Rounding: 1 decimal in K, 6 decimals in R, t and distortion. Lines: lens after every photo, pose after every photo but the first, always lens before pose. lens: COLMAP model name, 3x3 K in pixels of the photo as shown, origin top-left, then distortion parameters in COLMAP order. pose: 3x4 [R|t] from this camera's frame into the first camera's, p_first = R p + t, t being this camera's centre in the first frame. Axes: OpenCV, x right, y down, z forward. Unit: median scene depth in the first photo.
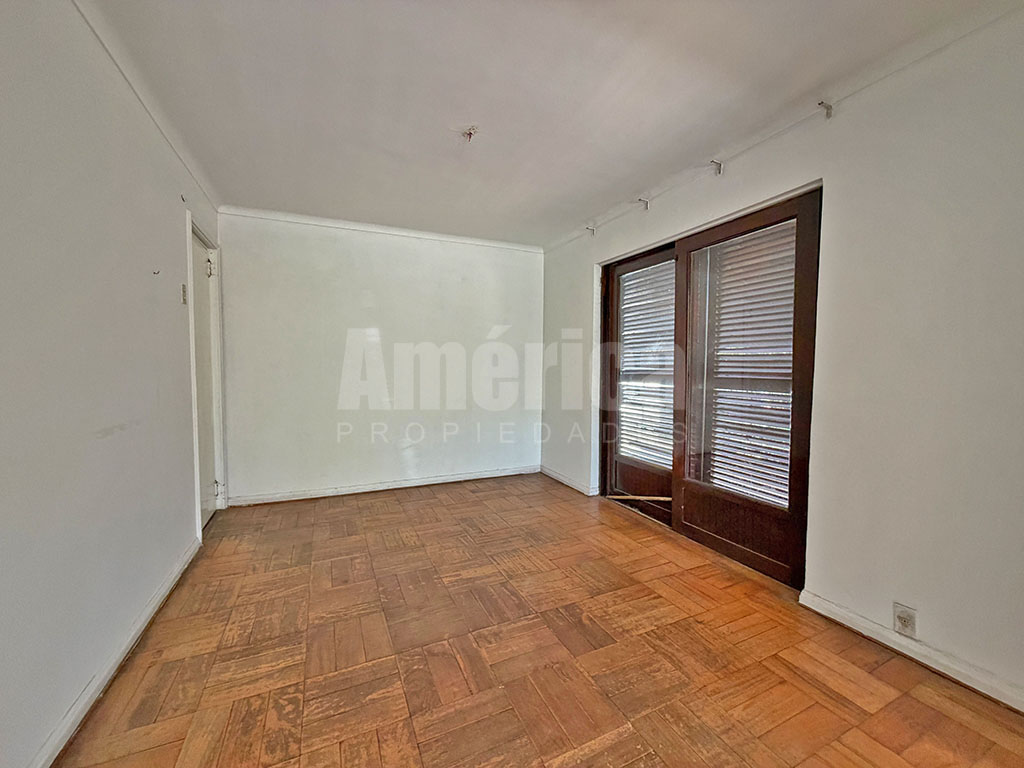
lens RADIAL K [[408.3, 0, 514.2], [0, 408.3, 386.8], [0, 0, 1]] dist [-0.000020, 0.000969]
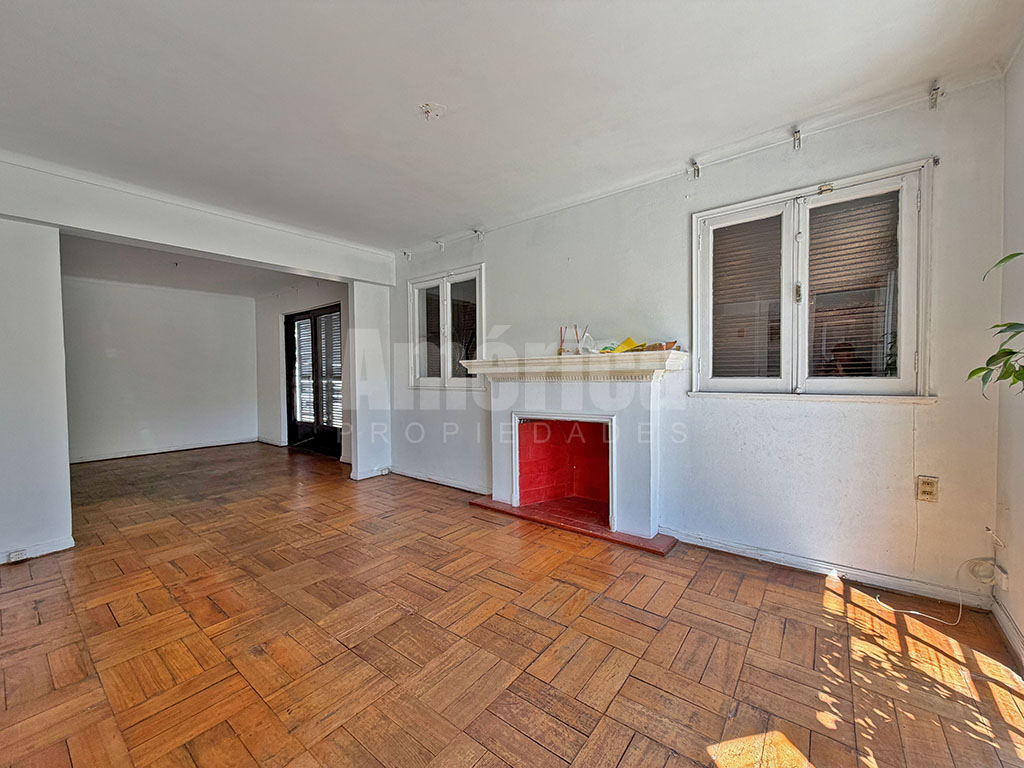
lens RADIAL K [[408.3, 0, 516.6], [0, 408.3, 386.4], [0, 0, 1]] dist [-0.000020, 0.000969]
pose [[0.889320, -0.028439, 0.456400, 0.367162], [0.036956, 0.999269, -0.009745, 0.084020], [-0.455790, 0.025533, 0.889721, -1.292057]]
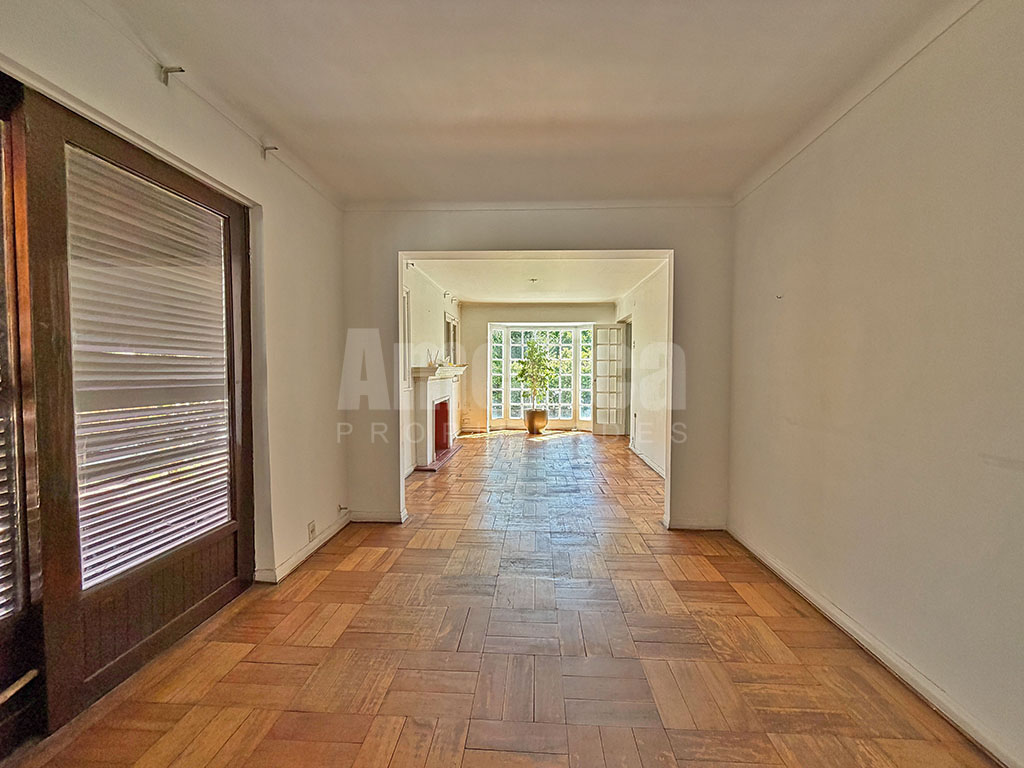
lens RADIAL K [[408.3, 0, 514.1], [0, 408.3, 385.3], [0, 0, 1]] dist [-0.000020, 0.000969]
pose [[-0.881414, -0.025185, 0.471672, -0.310473], [0.014409, 0.996679, 0.080144, -0.072837], [-0.472125, 0.077436, -0.878124, 1.290233]]
